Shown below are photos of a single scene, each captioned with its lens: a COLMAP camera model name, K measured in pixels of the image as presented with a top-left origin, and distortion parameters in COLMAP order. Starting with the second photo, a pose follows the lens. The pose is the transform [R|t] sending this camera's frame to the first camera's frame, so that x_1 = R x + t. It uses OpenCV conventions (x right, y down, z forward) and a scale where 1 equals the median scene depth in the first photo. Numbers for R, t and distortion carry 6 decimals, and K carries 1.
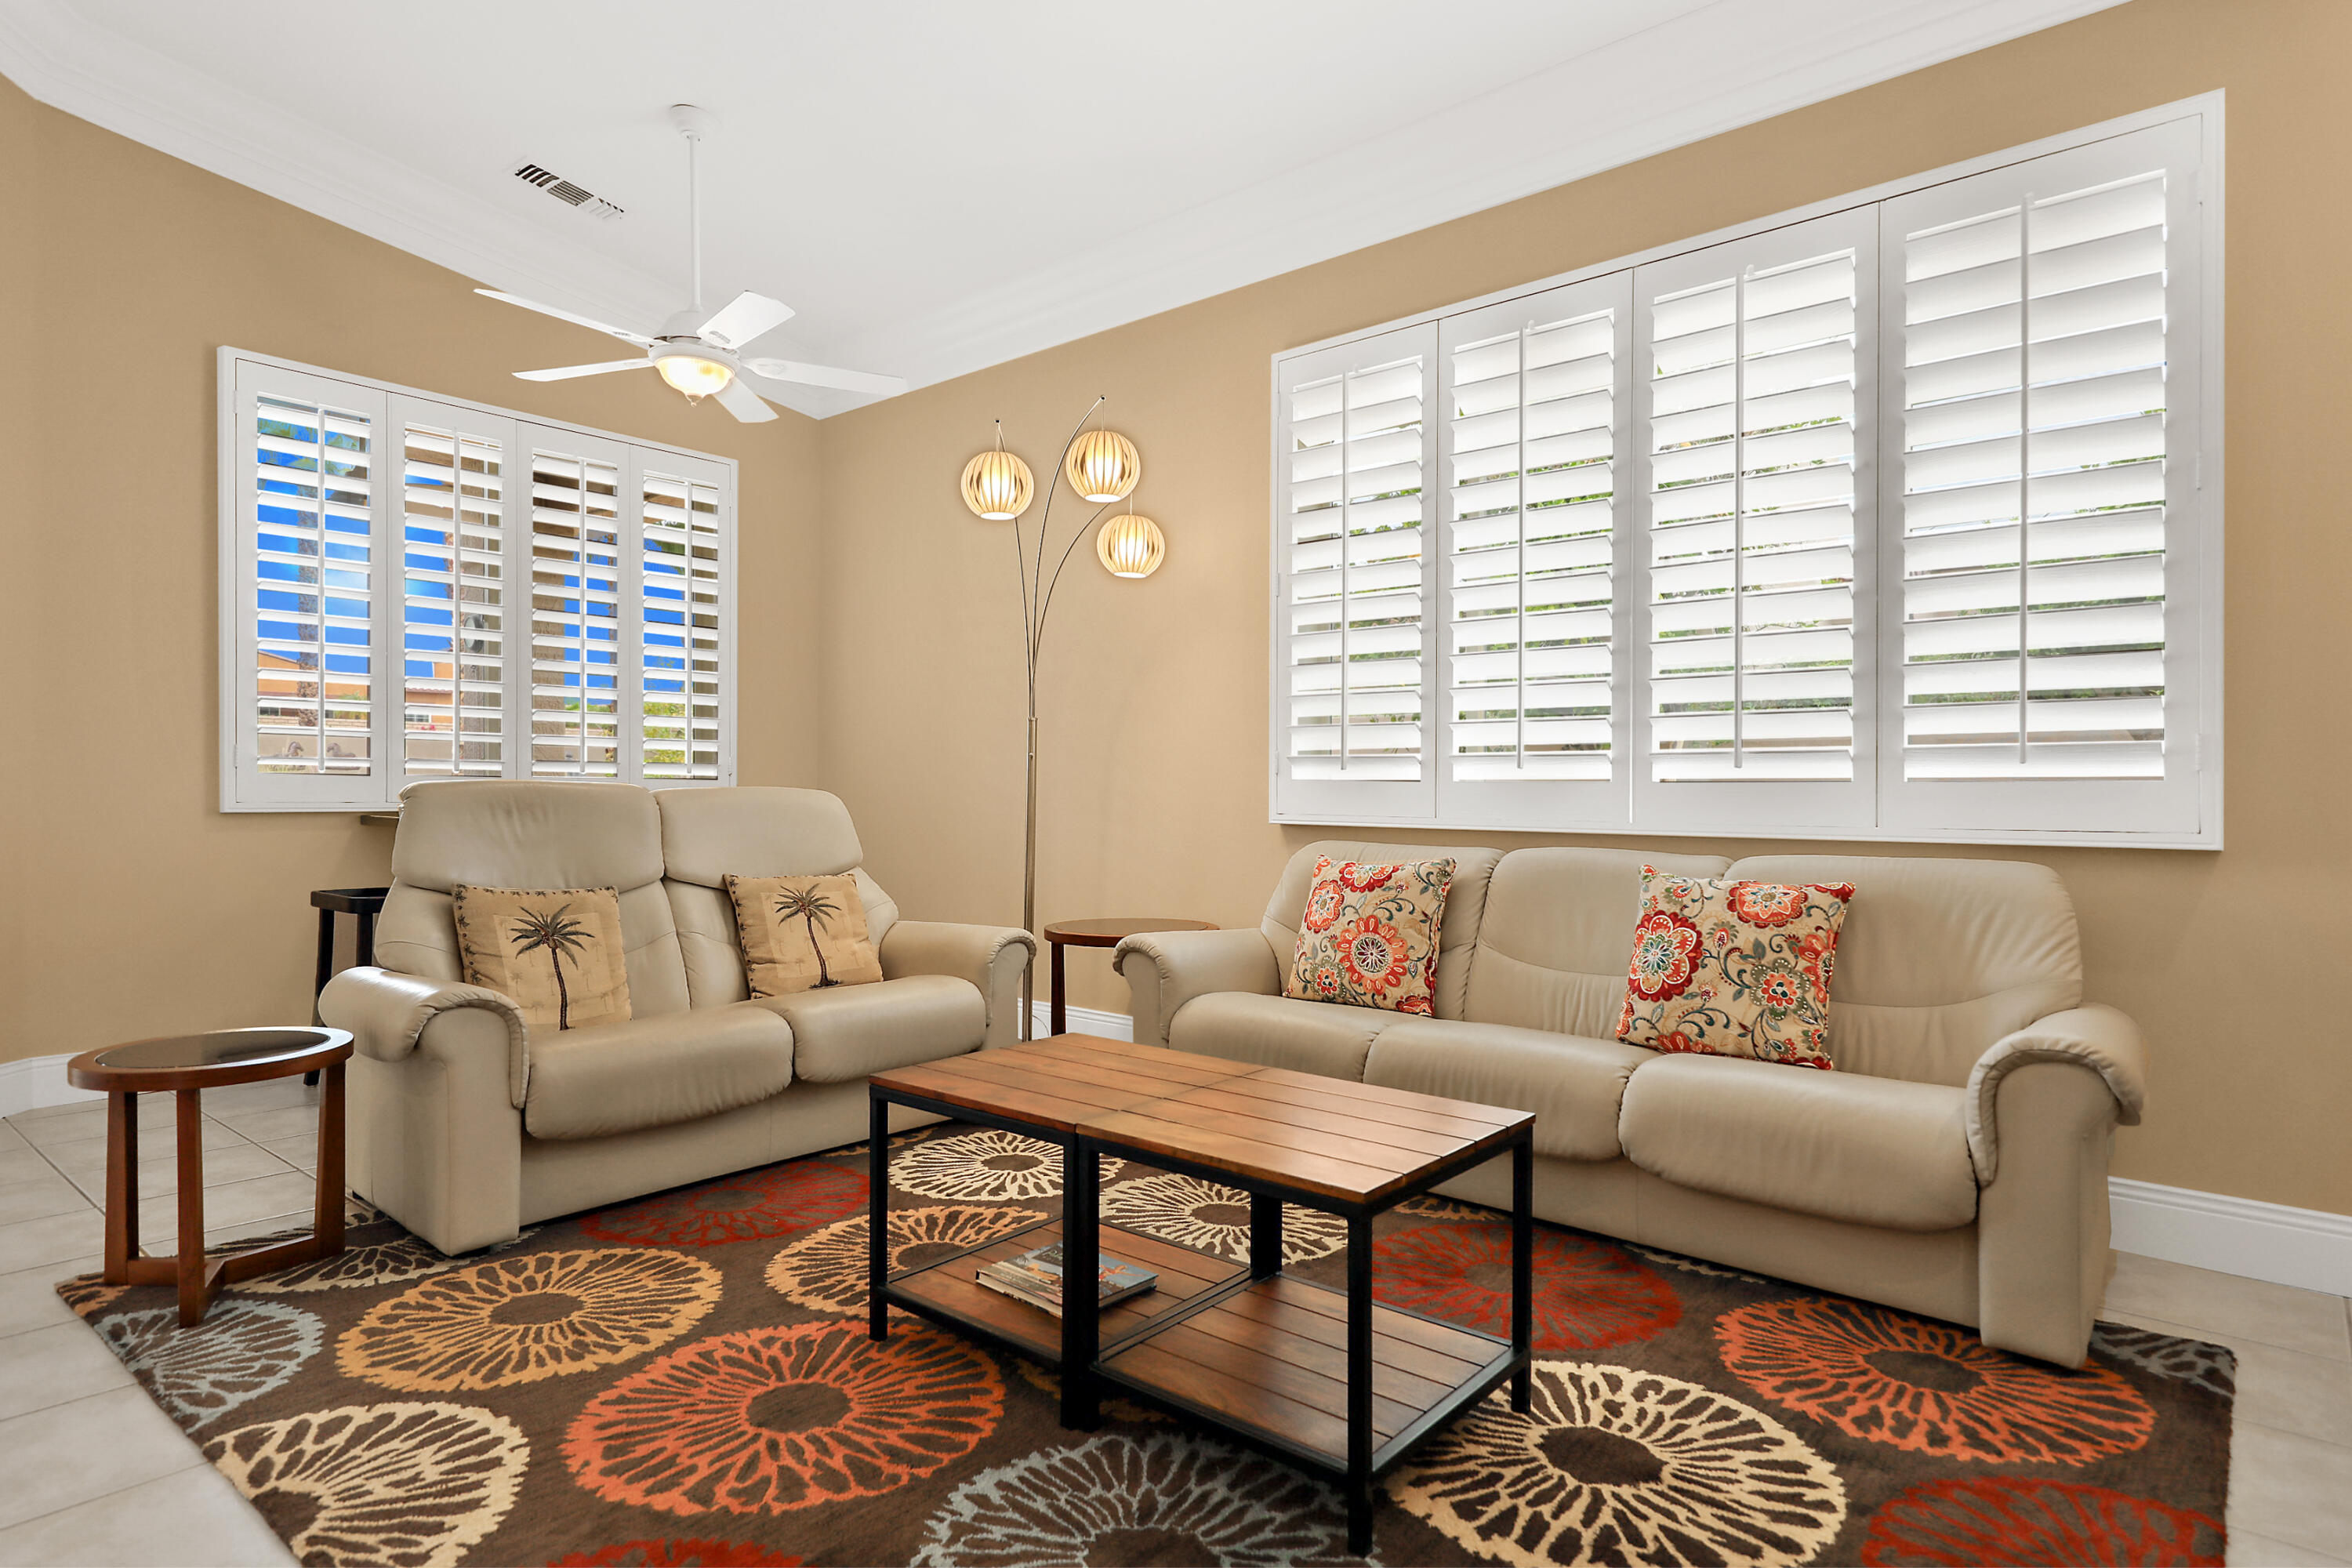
lens RADIAL K [[1276.9, 0, 1178.2], [0, 1276.9, 780.0], [0, 0, 1]] dist [0.023411, 0.000215]
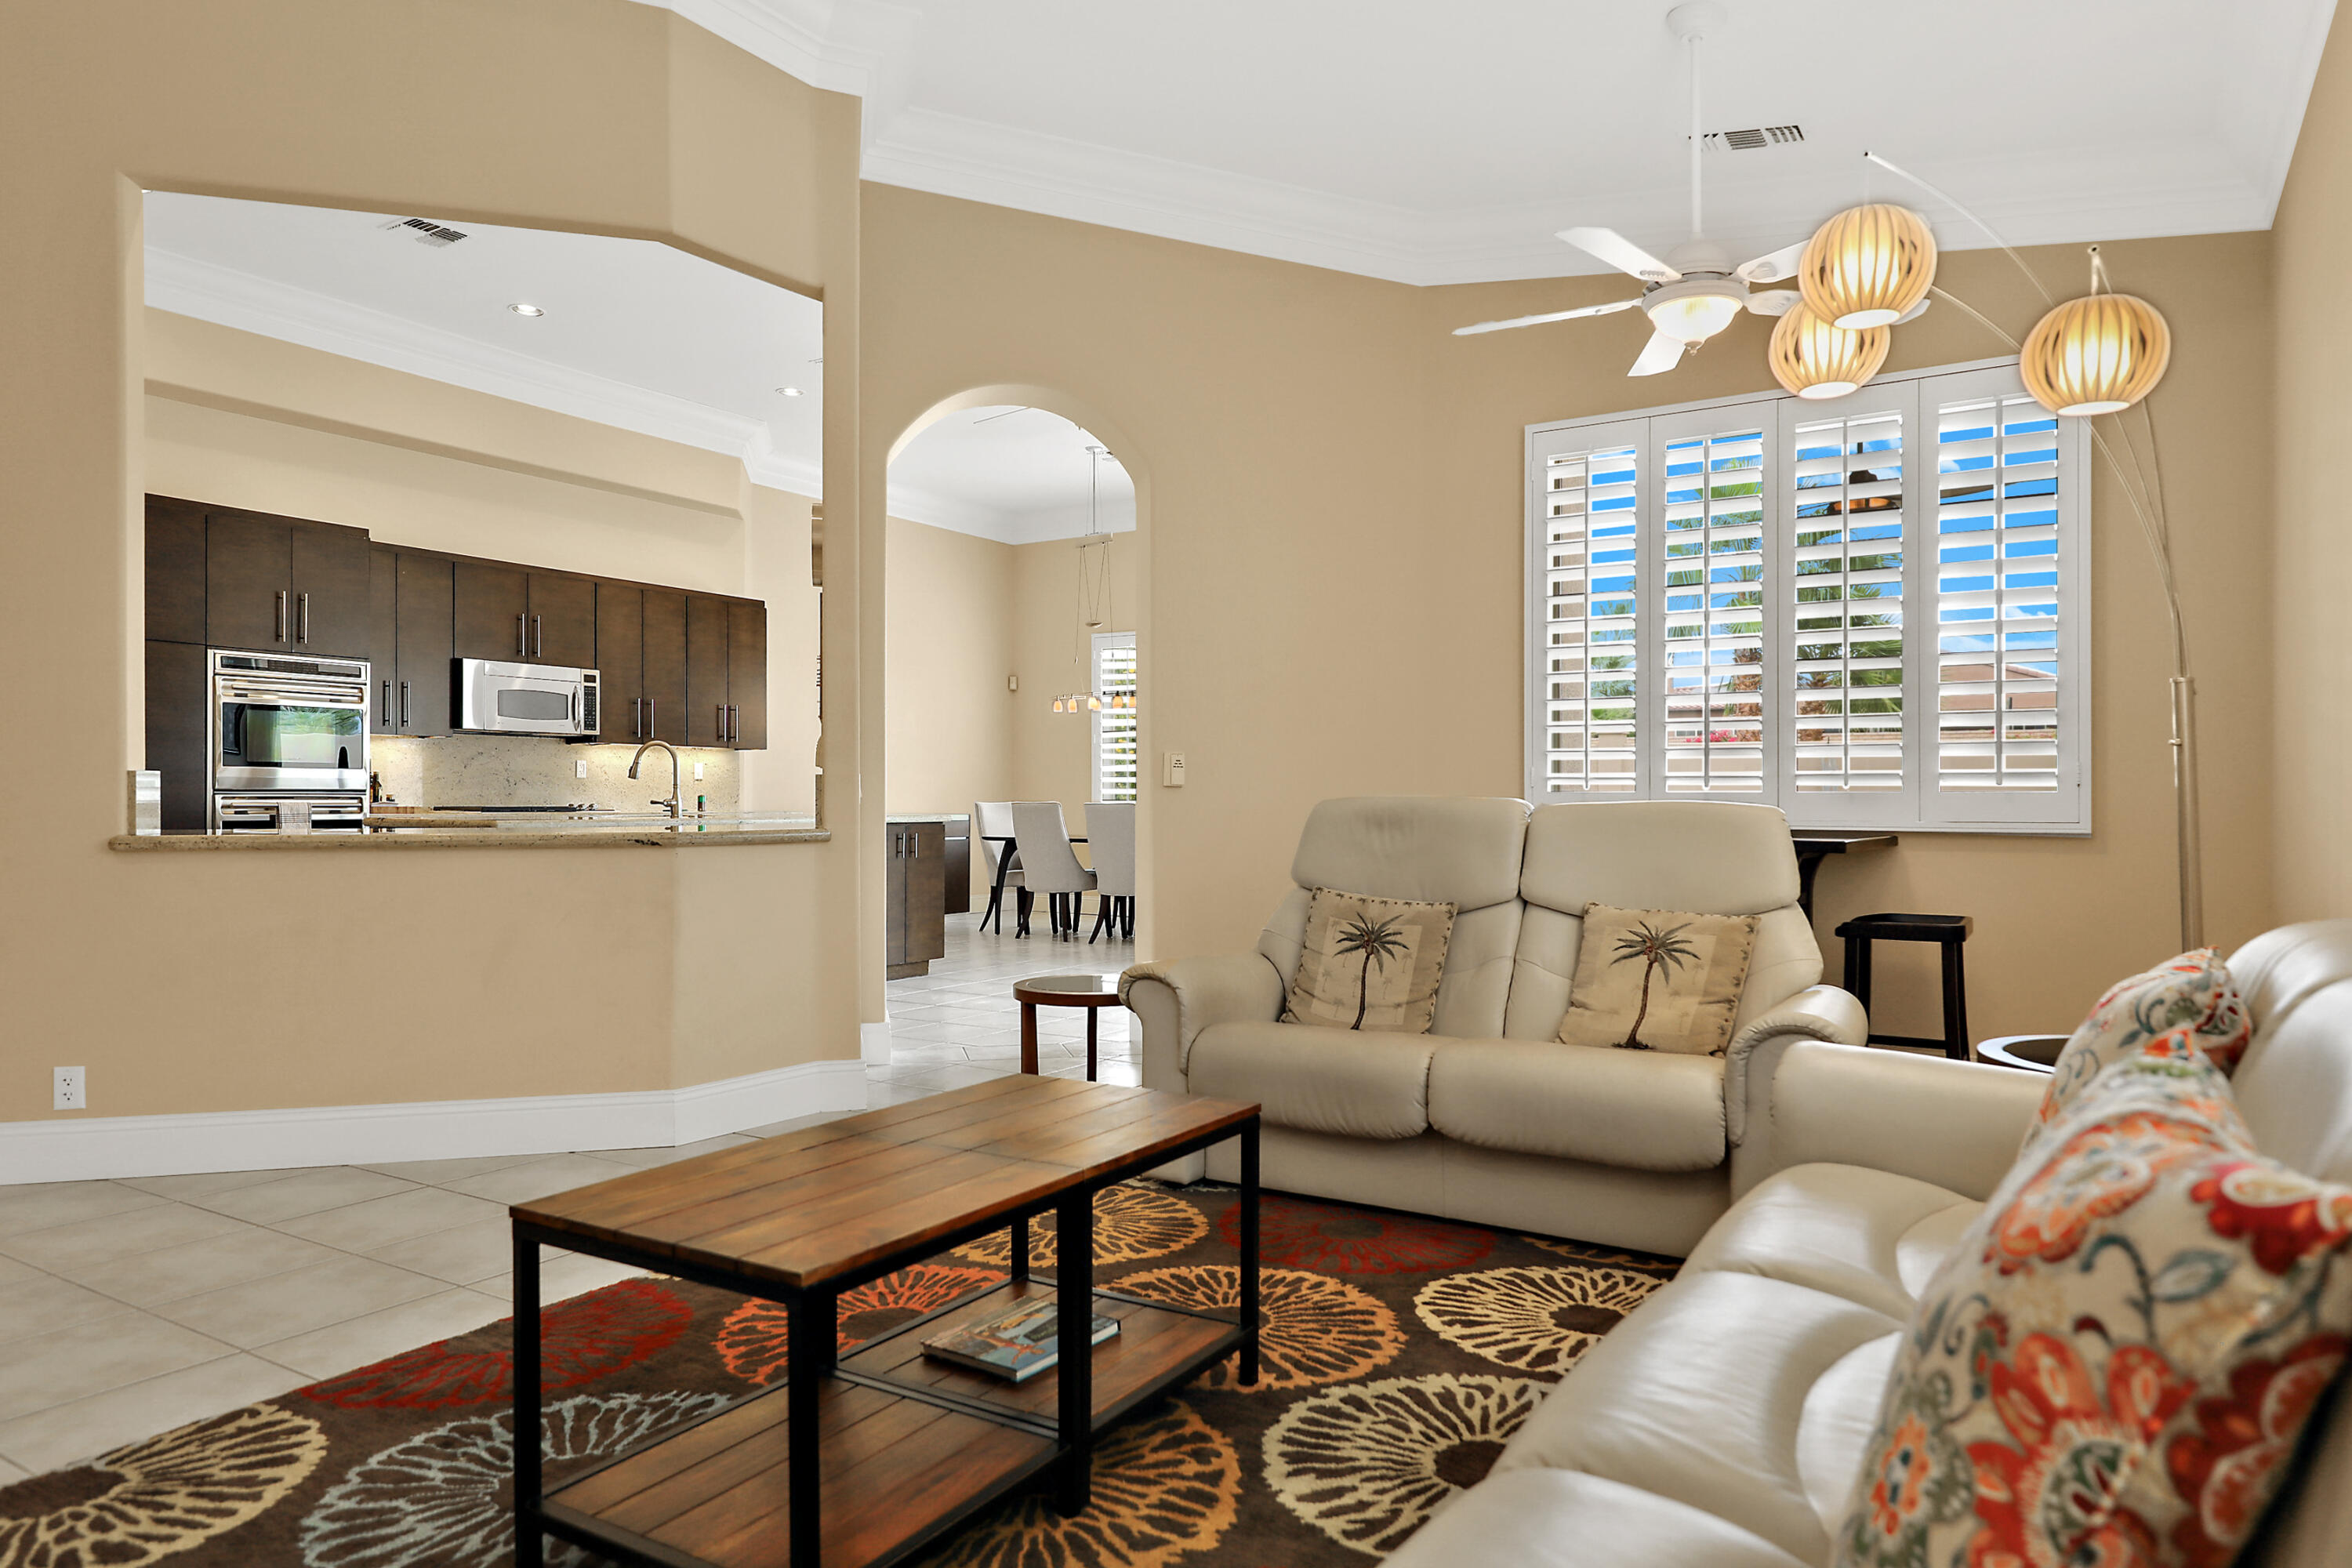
lens RADIAL K [[1424.8, 0, 1180.9], [0, 1424.8, 798.8], [0, 0, 1]] dist [0.016511, -0.000190]
pose [[0.150047, -0.006641, -0.988657, 0.686464], [0.004916, 0.999970, -0.005971, 0.010087], [0.988667, -0.003964, 0.150075, 0.706775]]
